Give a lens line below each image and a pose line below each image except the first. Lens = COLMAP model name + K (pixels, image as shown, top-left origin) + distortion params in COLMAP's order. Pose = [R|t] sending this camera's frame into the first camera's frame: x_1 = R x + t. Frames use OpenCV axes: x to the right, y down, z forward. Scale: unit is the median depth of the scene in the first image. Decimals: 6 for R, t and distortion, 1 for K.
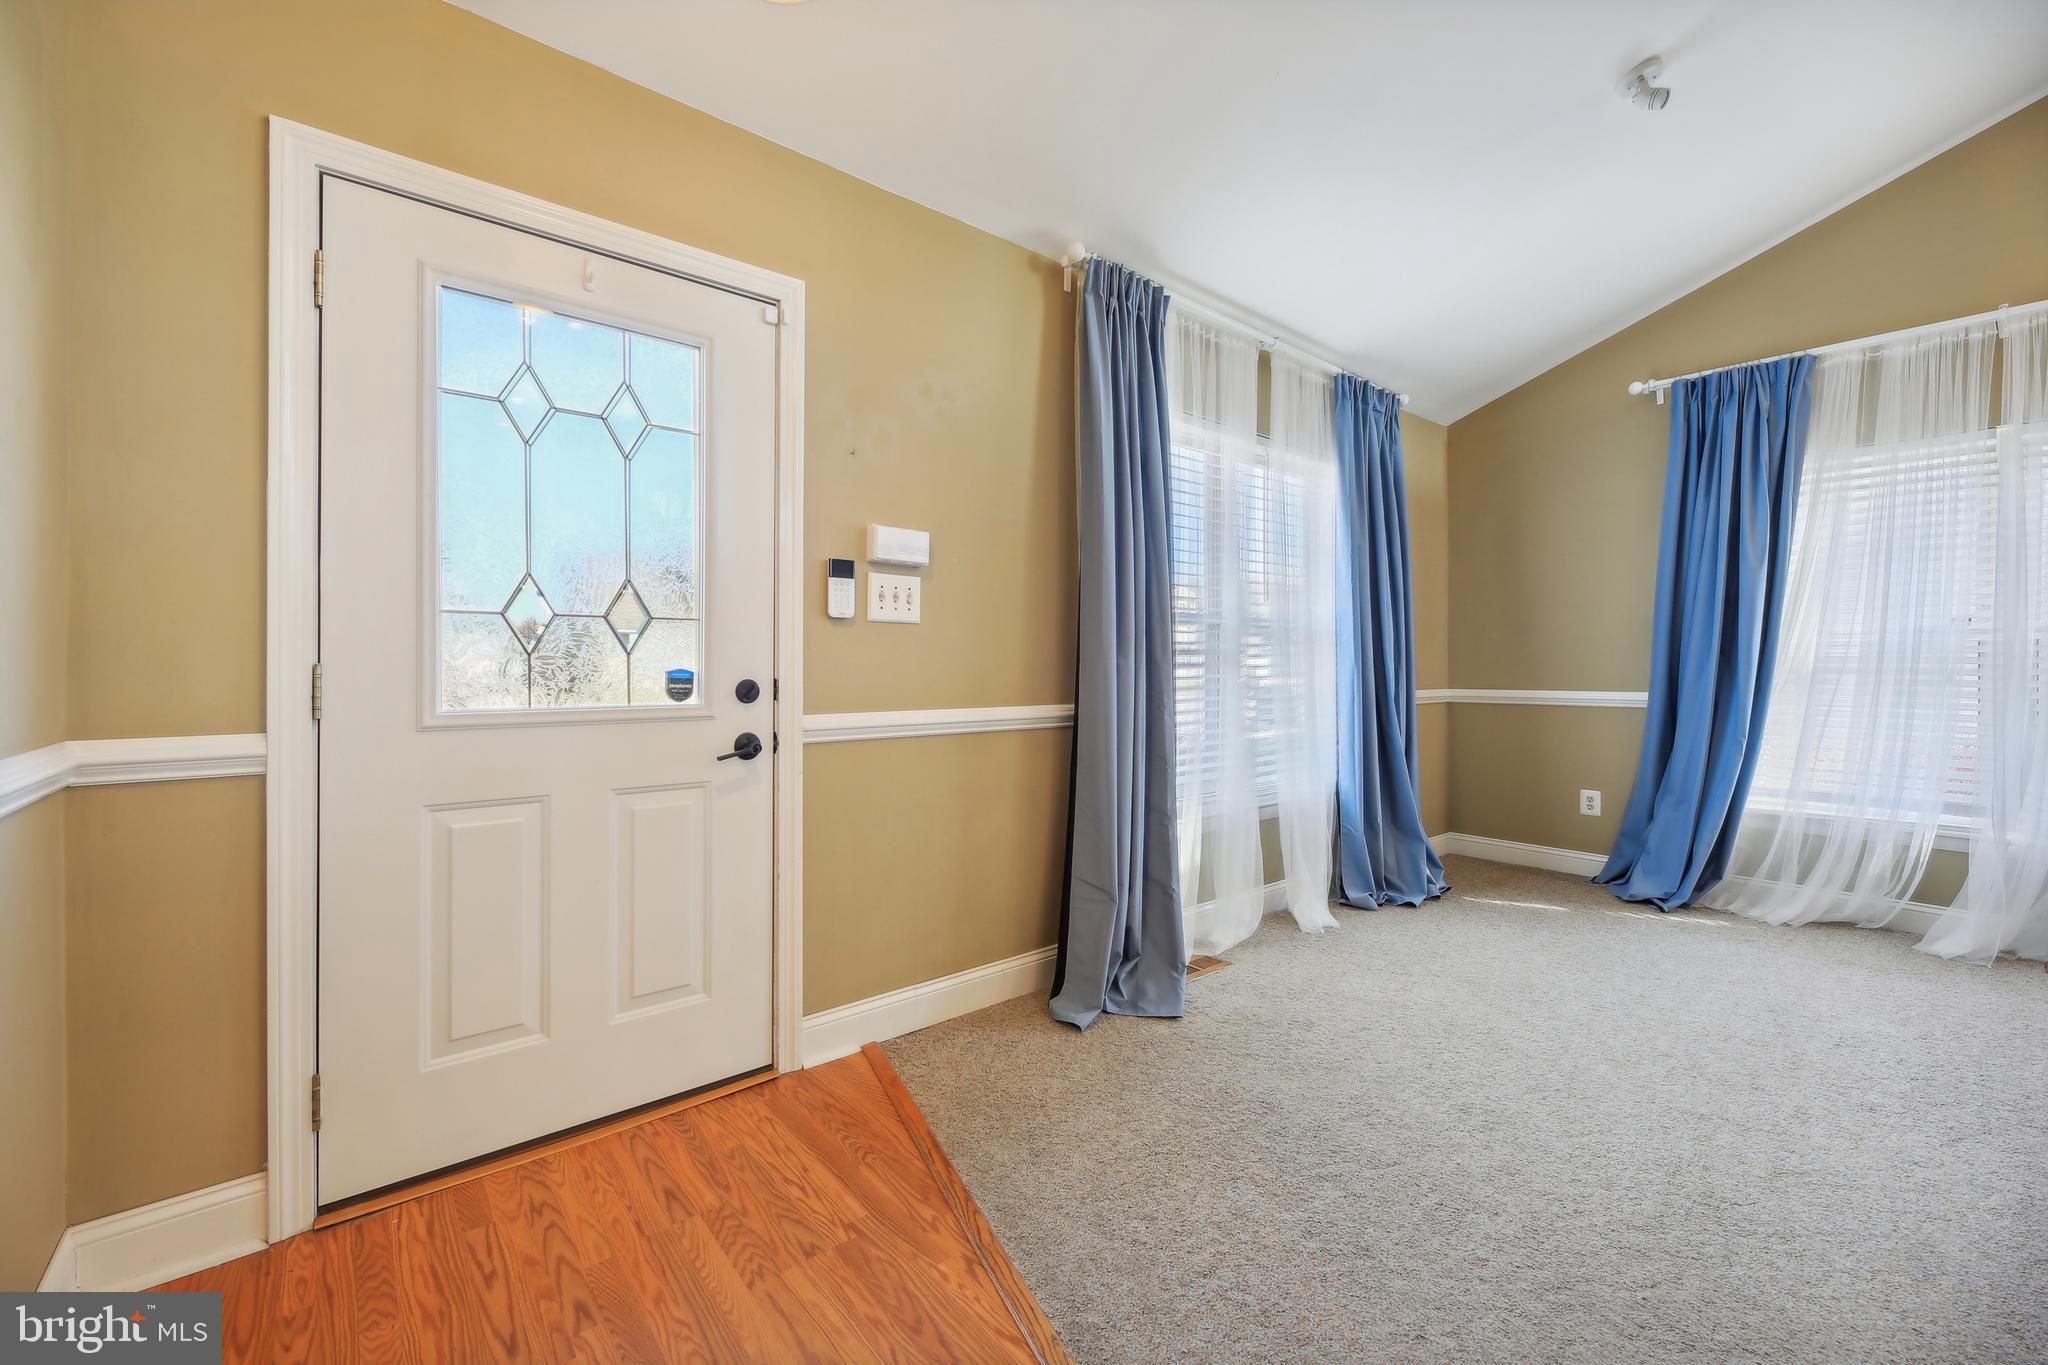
lens RADIAL K [[817.6, 0, 1033.6], [0, 817.6, 661.8], [0, 0, 1]] dist [-0.000501, 0.000023]
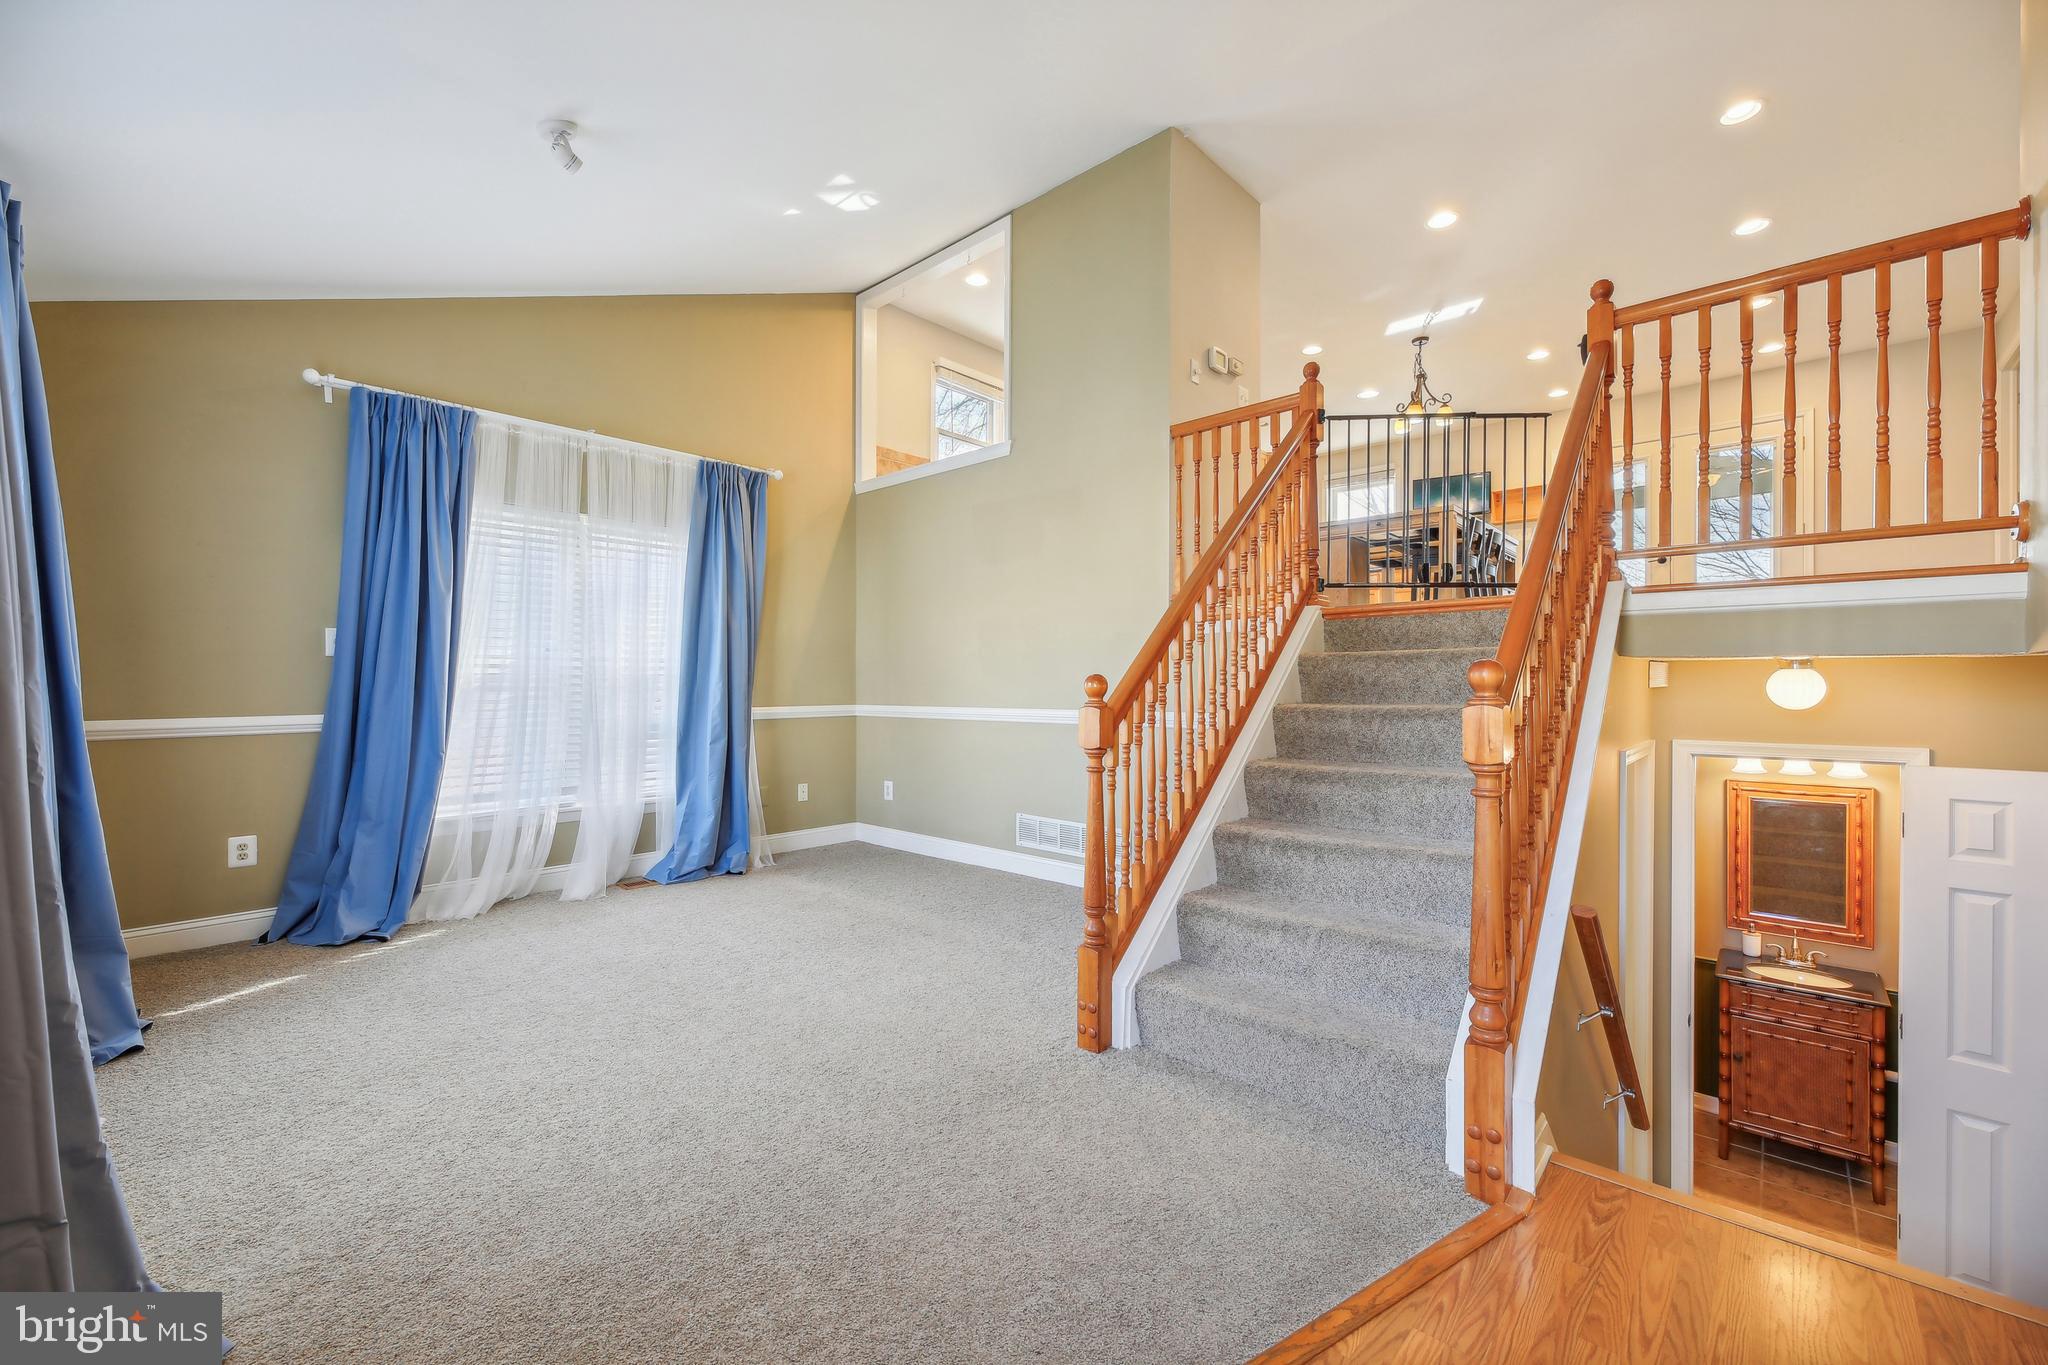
lens RADIAL K [[822.1, 0, 1012.1], [0, 822.1, 677.3], [0, 0, 1]] dist [-0.000613, -0.000374]
pose [[-0.104321, 0.006274, 0.994524, -0.269760], [0.000183, 0.999980, -0.006289, 0.002177], [-0.994544, -0.000474, -0.104320, 0.371225]]
